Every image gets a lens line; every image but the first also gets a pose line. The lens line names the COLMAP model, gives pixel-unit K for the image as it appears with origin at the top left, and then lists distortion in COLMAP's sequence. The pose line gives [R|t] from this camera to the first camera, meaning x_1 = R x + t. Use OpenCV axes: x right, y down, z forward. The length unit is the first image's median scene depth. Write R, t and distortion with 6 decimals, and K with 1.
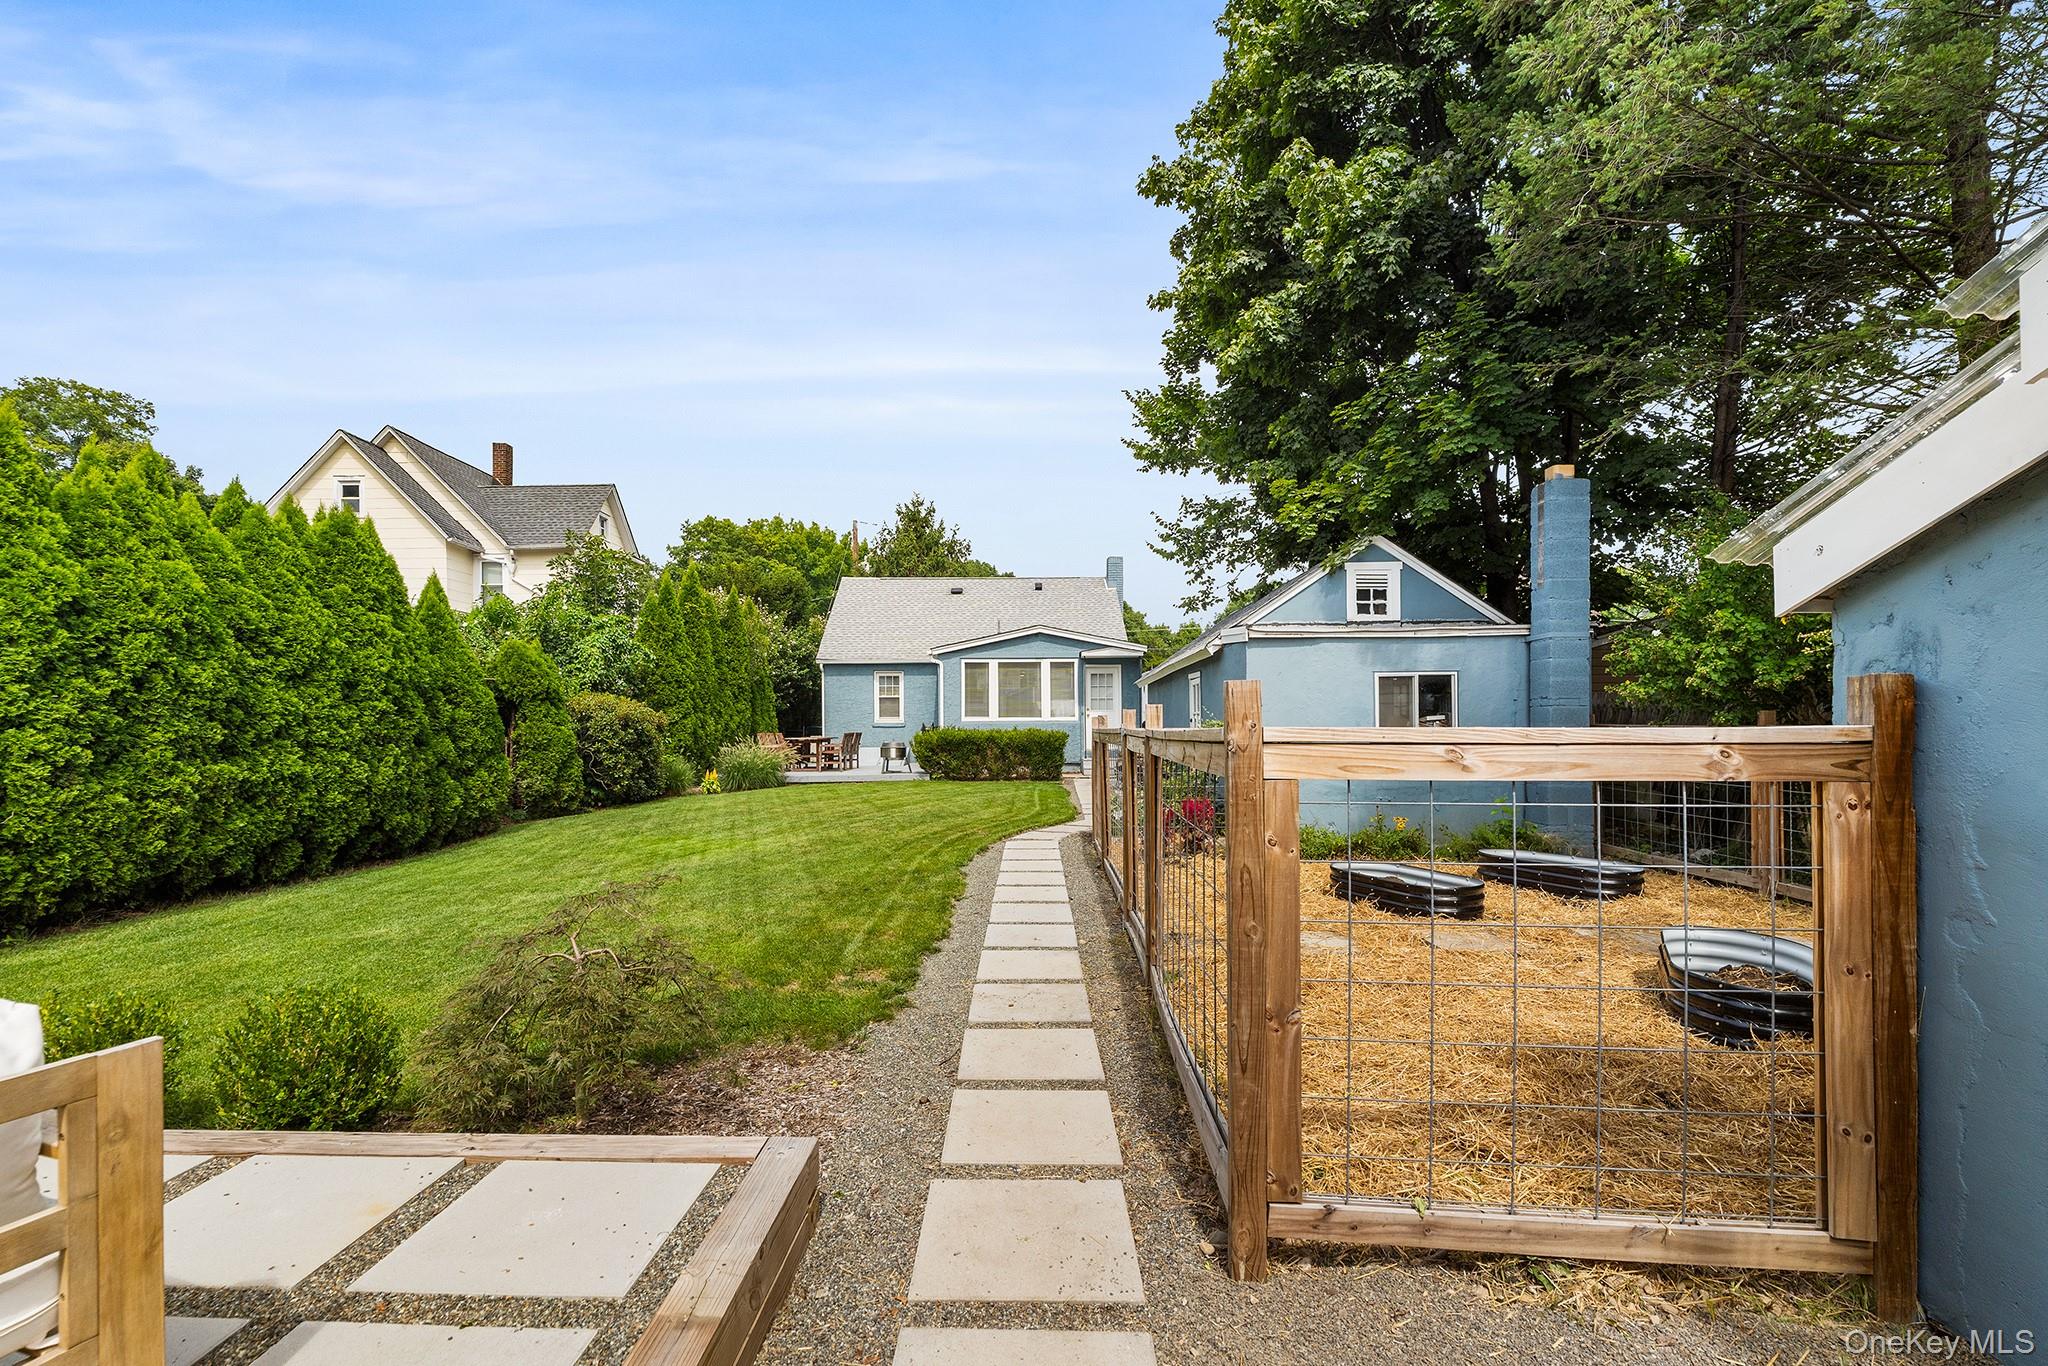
lens RADIAL K [[932.9, 0, 1023.3], [0, 932.9, 716.4], [0, 0, 1]] dist [-0.002350, -0.000159]
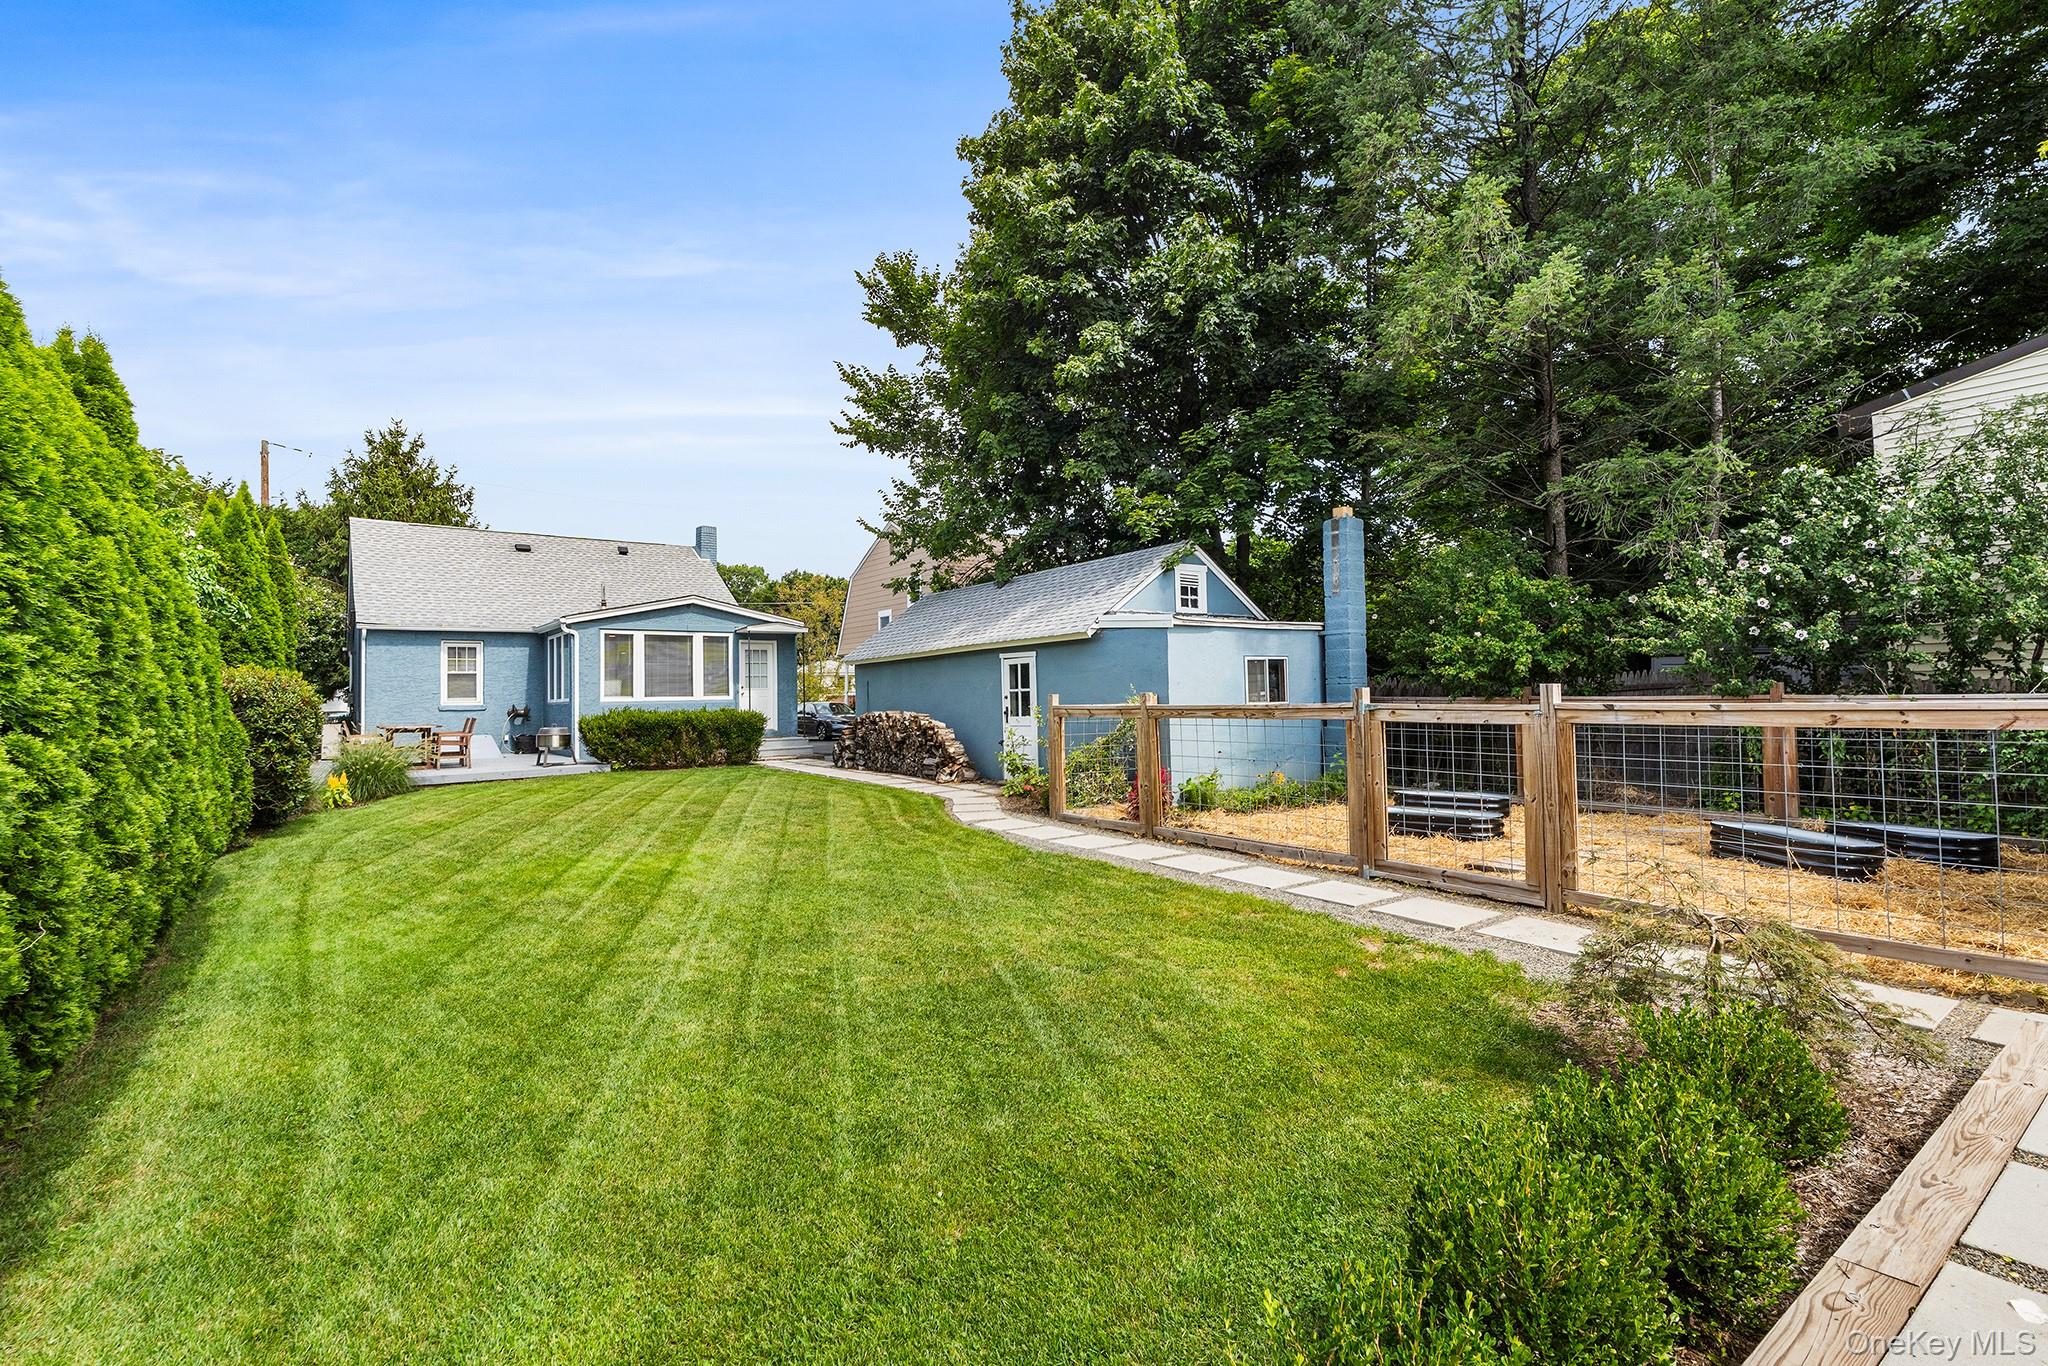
lens RADIAL K [[912.2, 0, 1012.9], [0, 912.2, 661.1], [0, 0, 1]] dist [-0.008620, -0.000204]
pose [[0.805848, 0.012326, 0.591994, -0.317389], [0.008158, 0.999457, -0.031915, -0.003044], [-0.592067, 0.030548, 0.805310, 0.119542]]
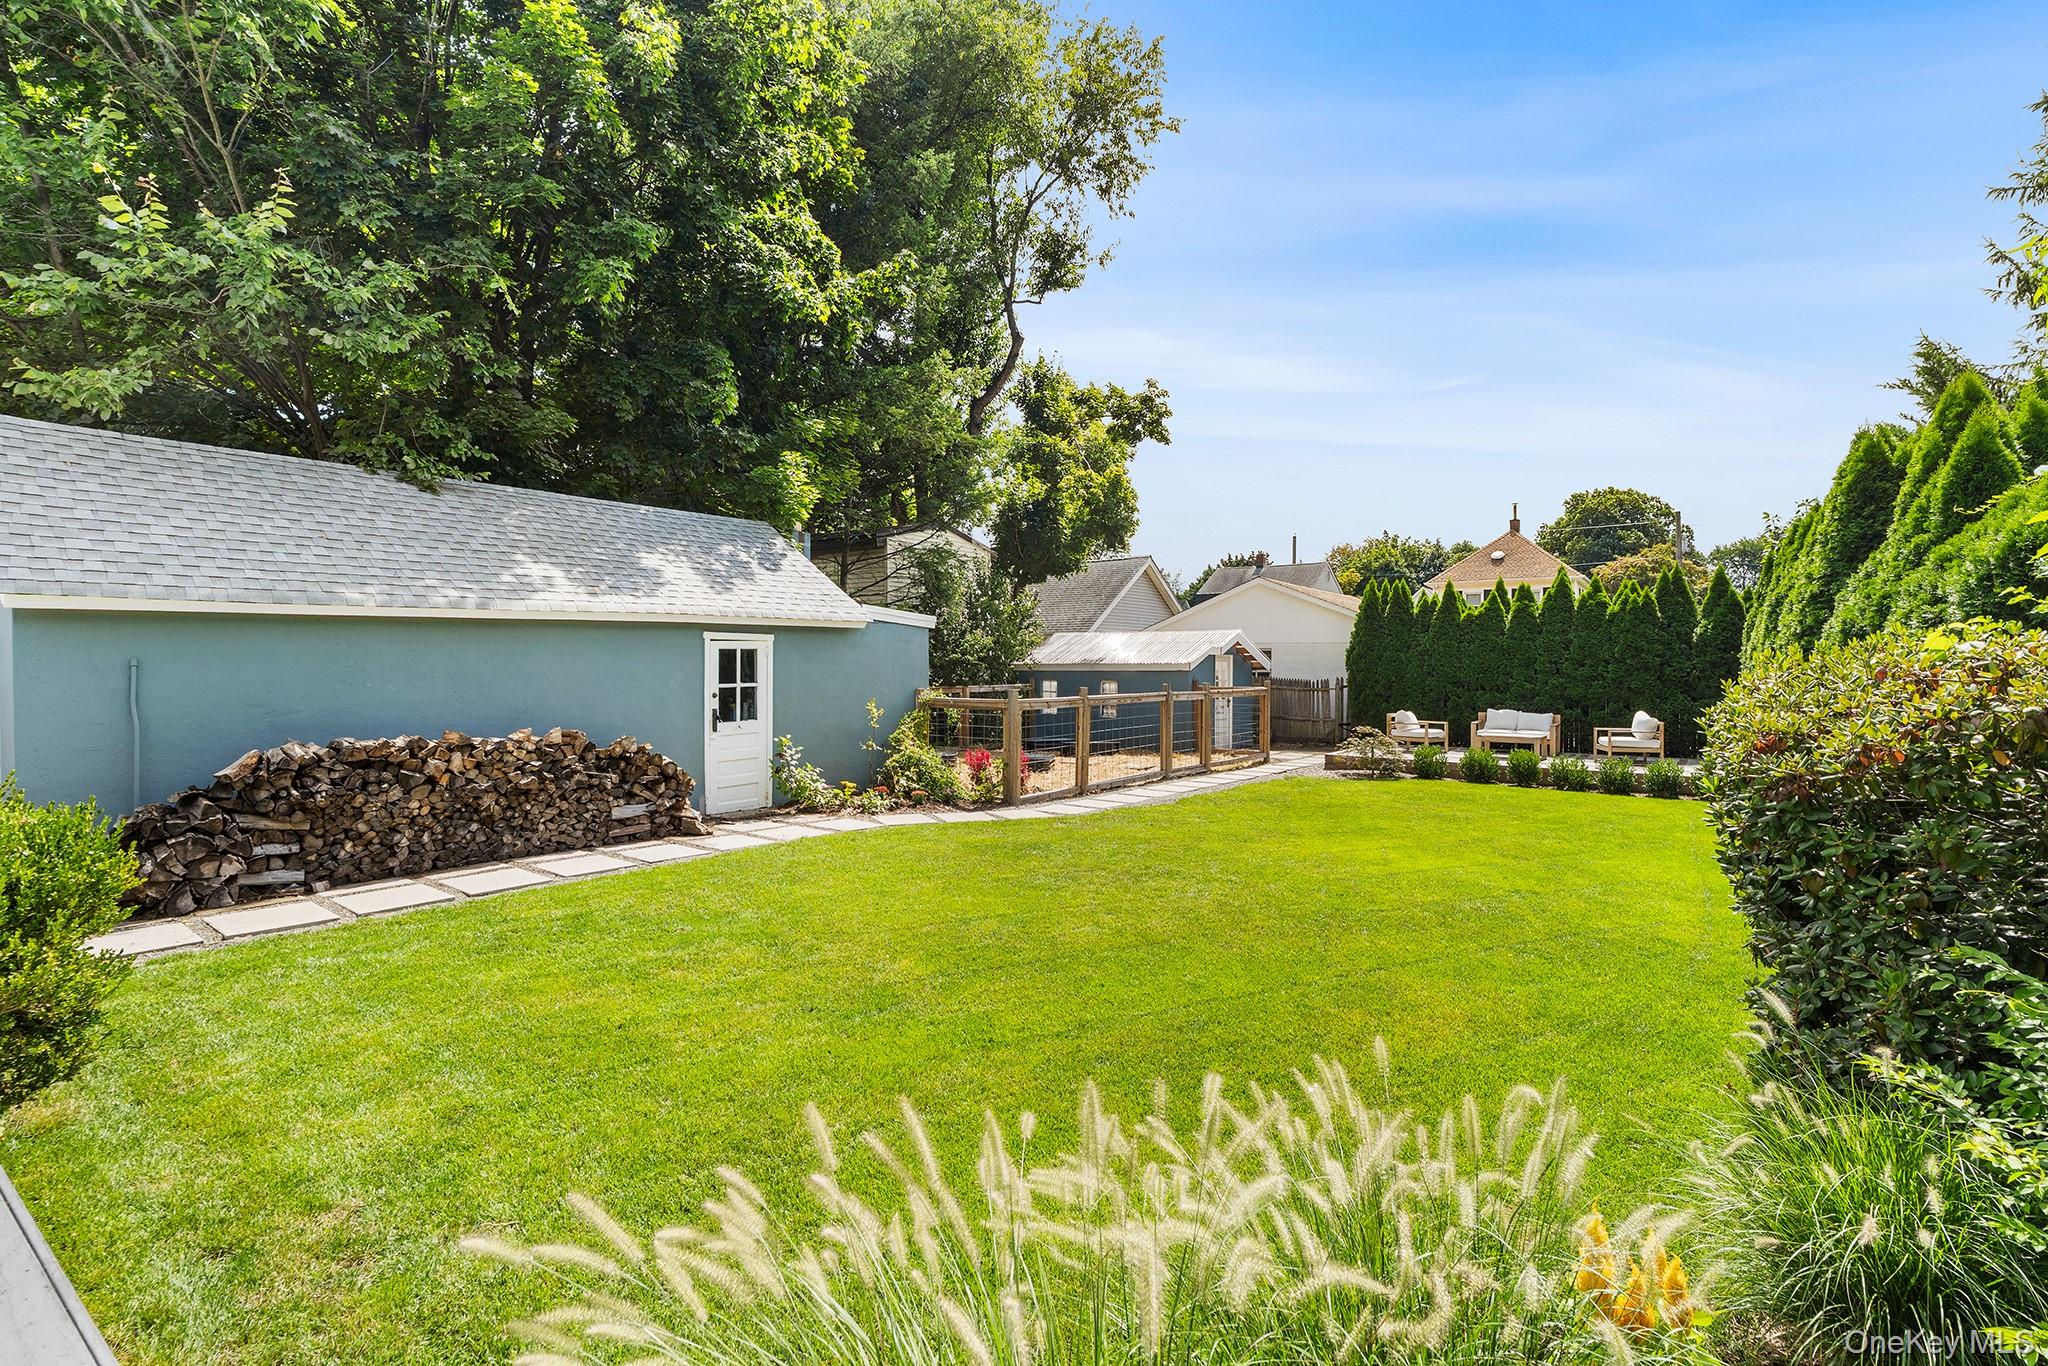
lens RADIAL K [[968.1, 0, 1019.4], [0, 968.1, 667.9], [0, 0, 1]] dist [-0.010499, 0.000005]
pose [[-0.802477, -0.000867, 0.596683, -0.345425], [-0.005565, 0.999966, -0.006032, -0.010891], [-0.596657, -0.008161, -0.802455, 1.089988]]
